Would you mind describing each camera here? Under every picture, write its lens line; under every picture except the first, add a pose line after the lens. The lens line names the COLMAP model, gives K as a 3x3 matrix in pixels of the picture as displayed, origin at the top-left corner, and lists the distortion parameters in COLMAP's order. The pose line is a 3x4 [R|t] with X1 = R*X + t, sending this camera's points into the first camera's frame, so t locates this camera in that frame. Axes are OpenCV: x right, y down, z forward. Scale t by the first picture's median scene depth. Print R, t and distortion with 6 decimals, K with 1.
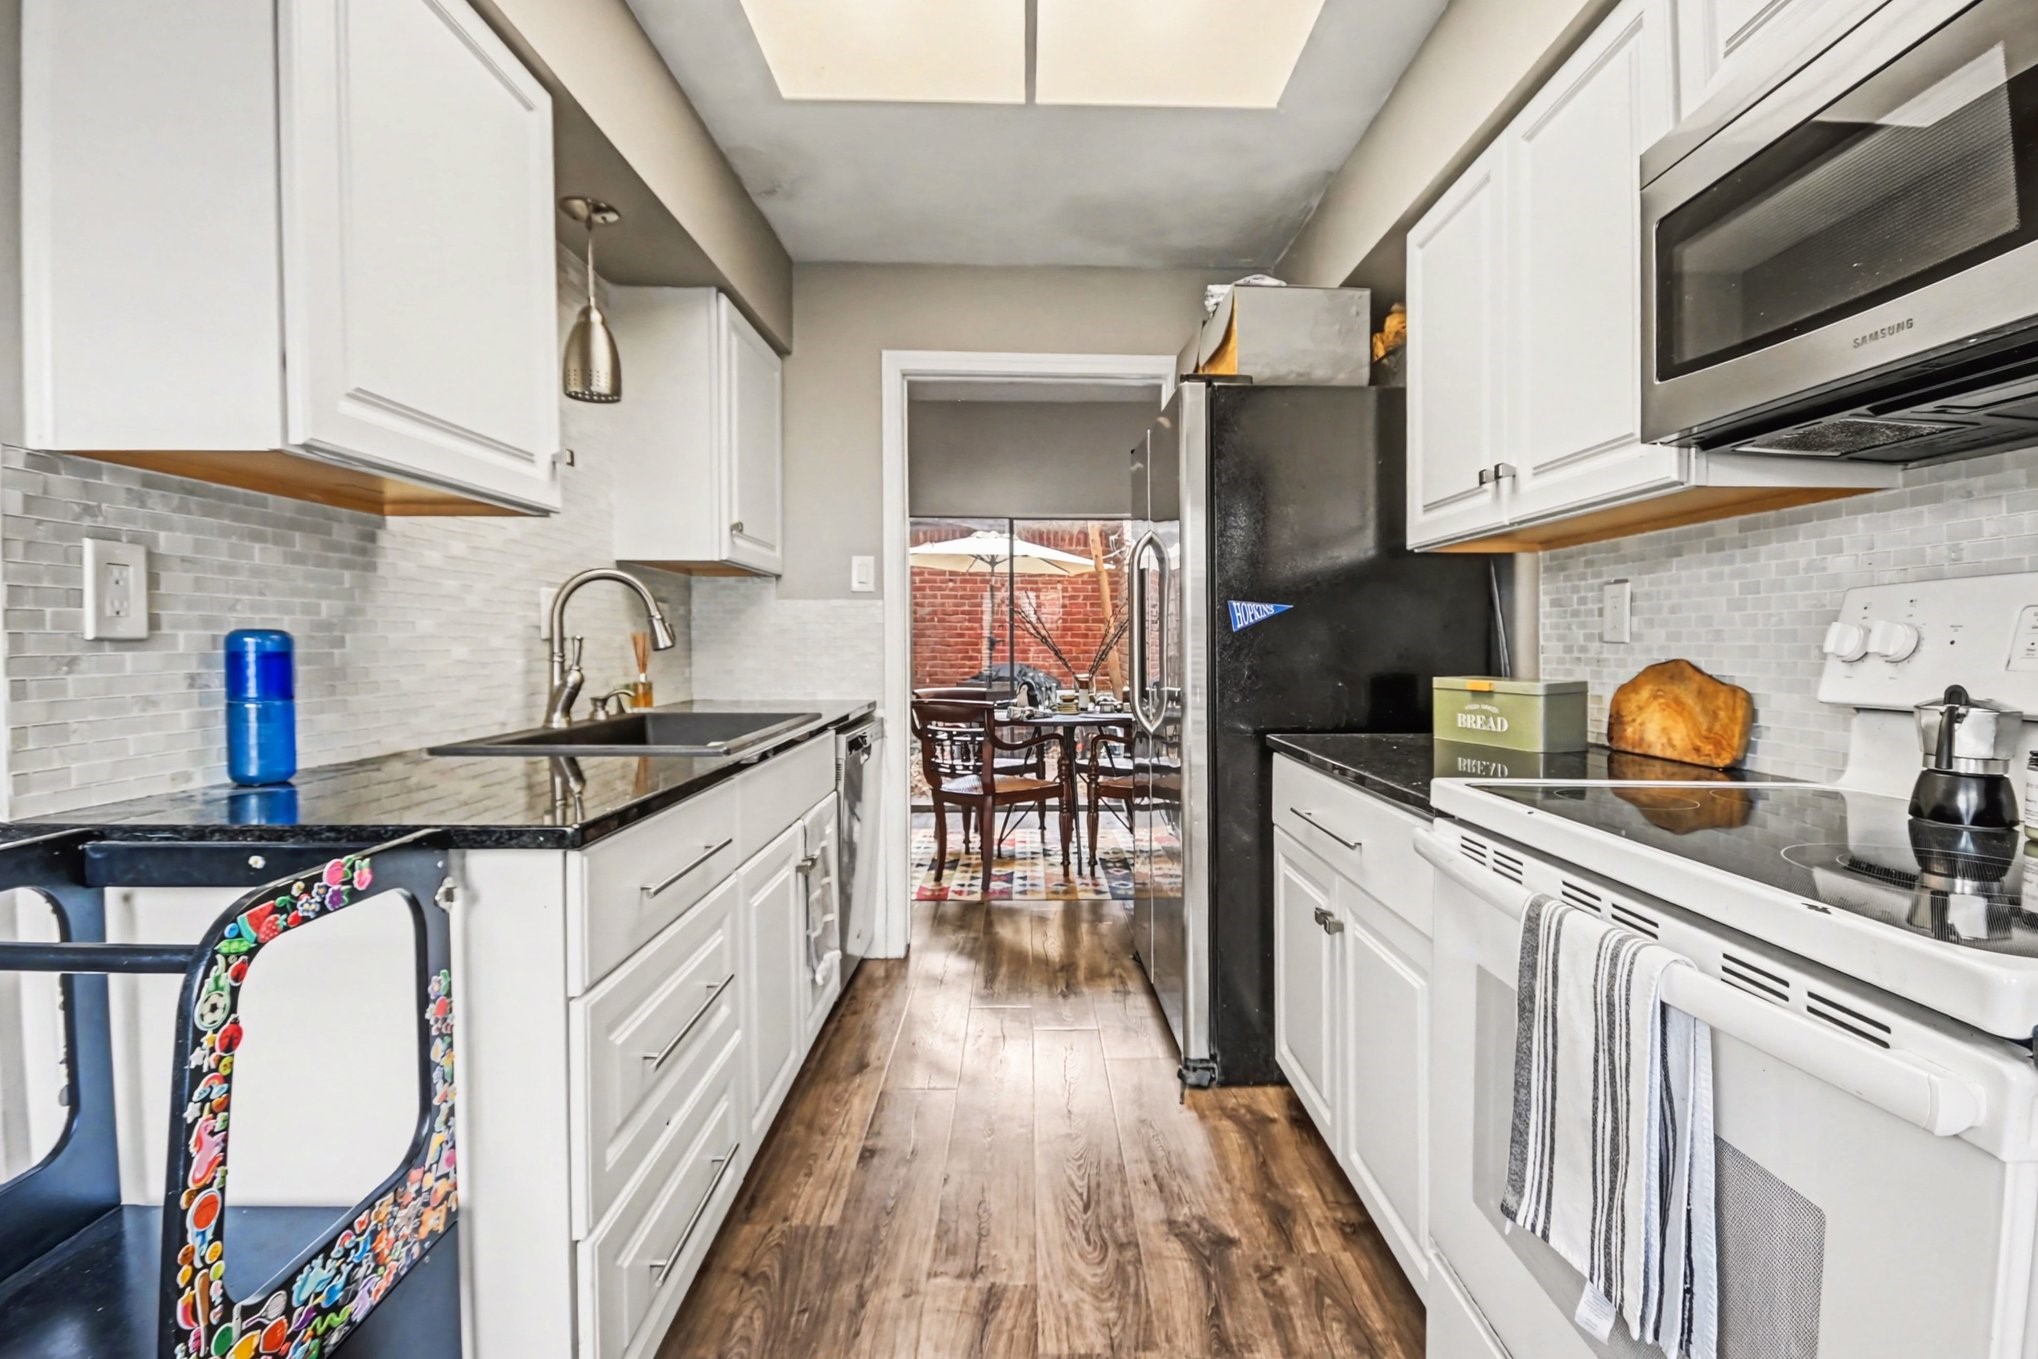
lens RADIAL K [[930.3, 0, 1058.4], [0, 930.3, 637.4], [0, 0, 1]] dist [0.007251, -0.004218]
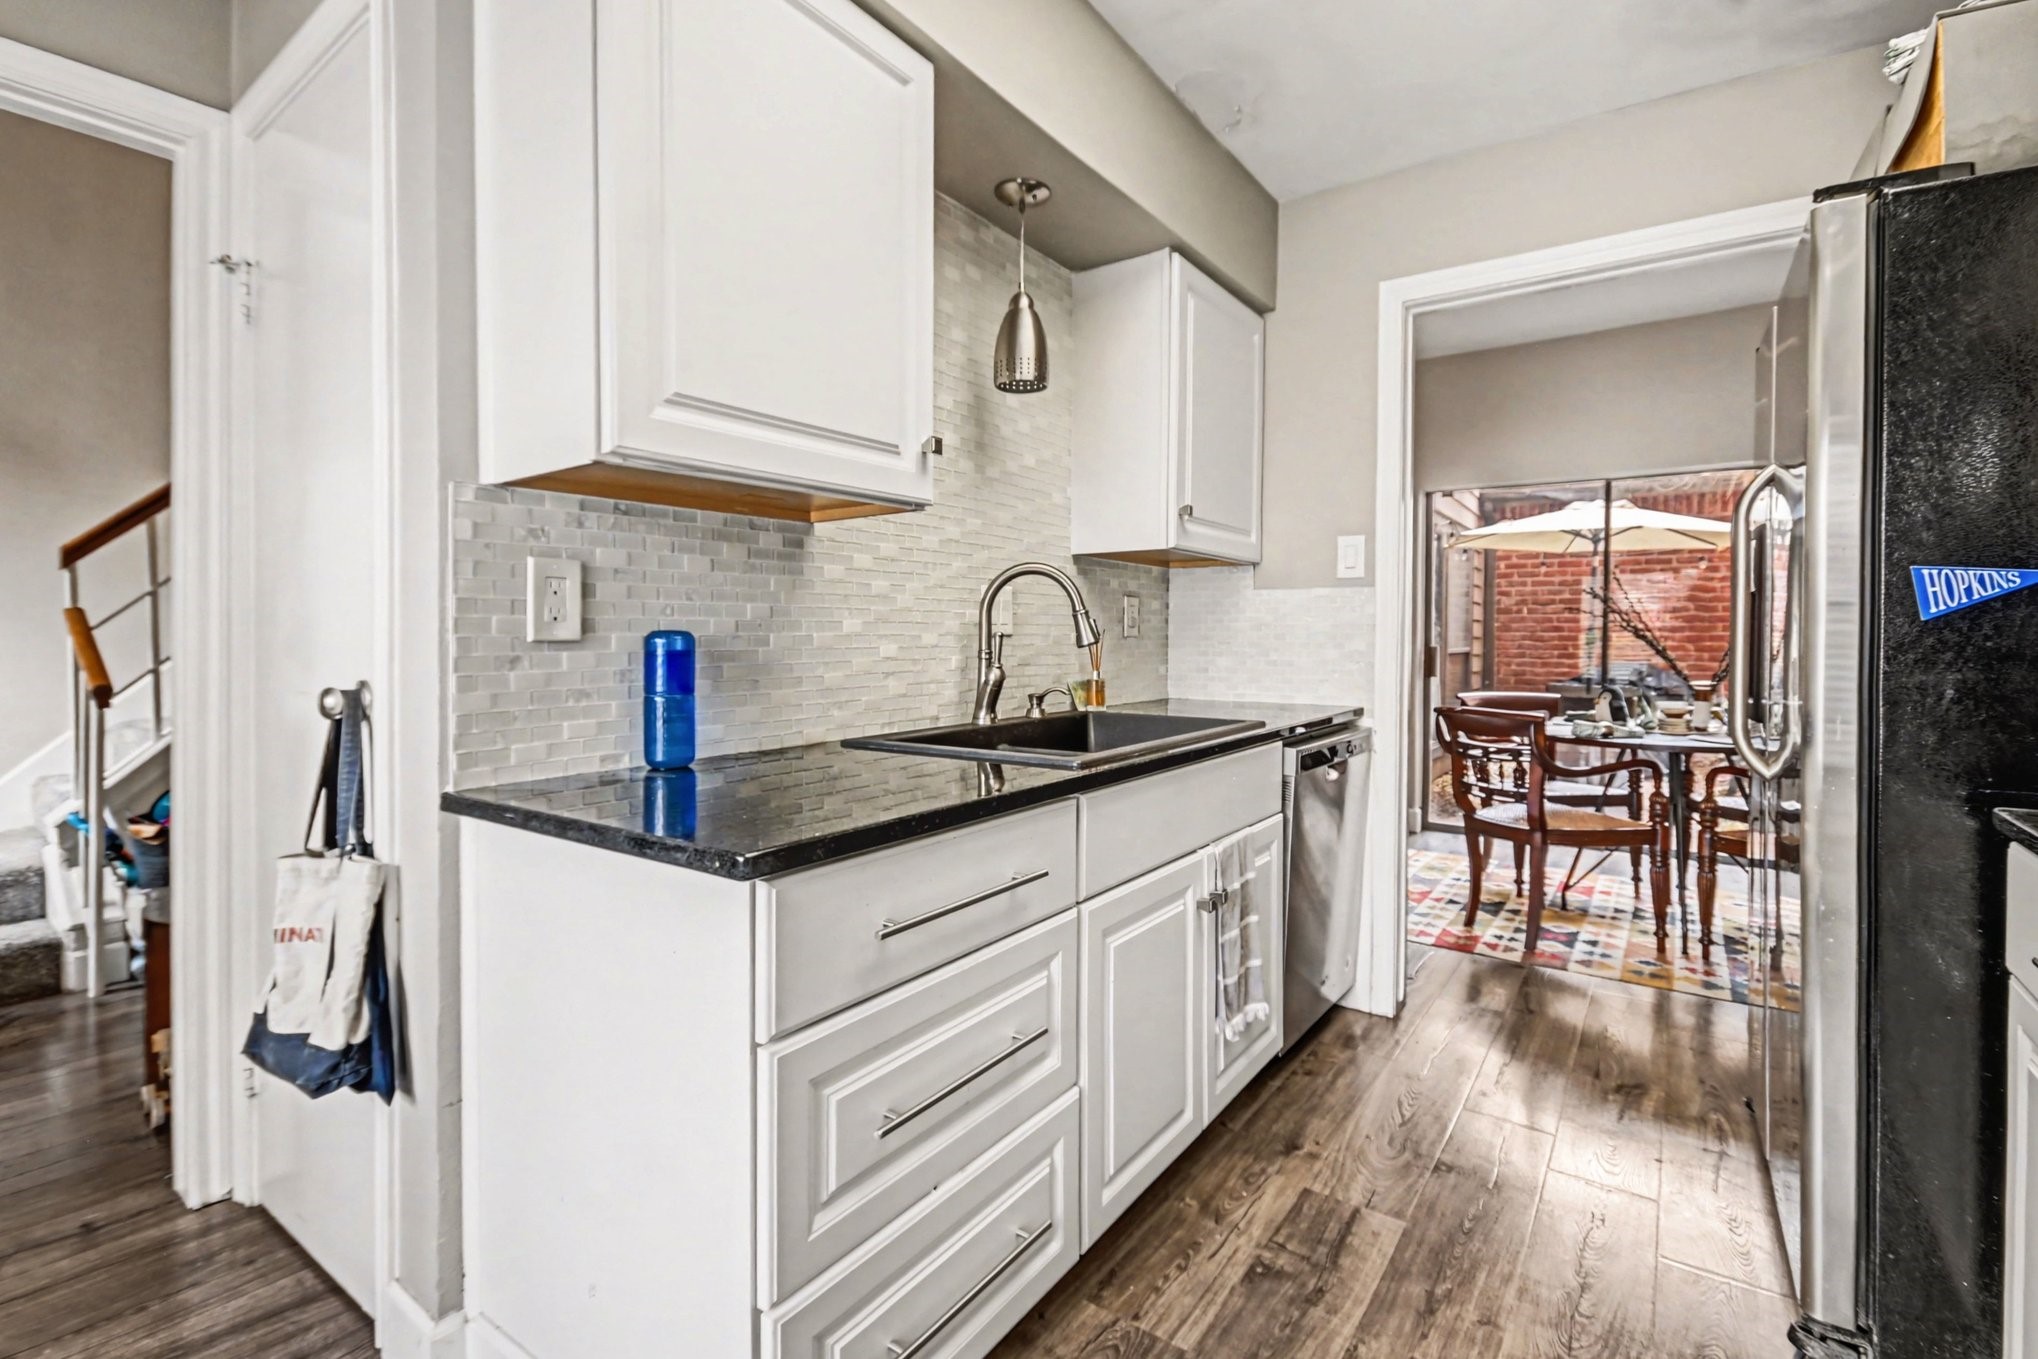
lens RADIAL K [[930.3, 0, 1027.4], [0, 930.3, 678.2], [0, 0, 1]] dist [0.007251, -0.004218]
pose [[0.798680, 0.023852, -0.601283, 0.094419], [0.006115, 0.998841, 0.047746, -0.001198], [0.601725, -0.041810, 0.797609, 0.211591]]
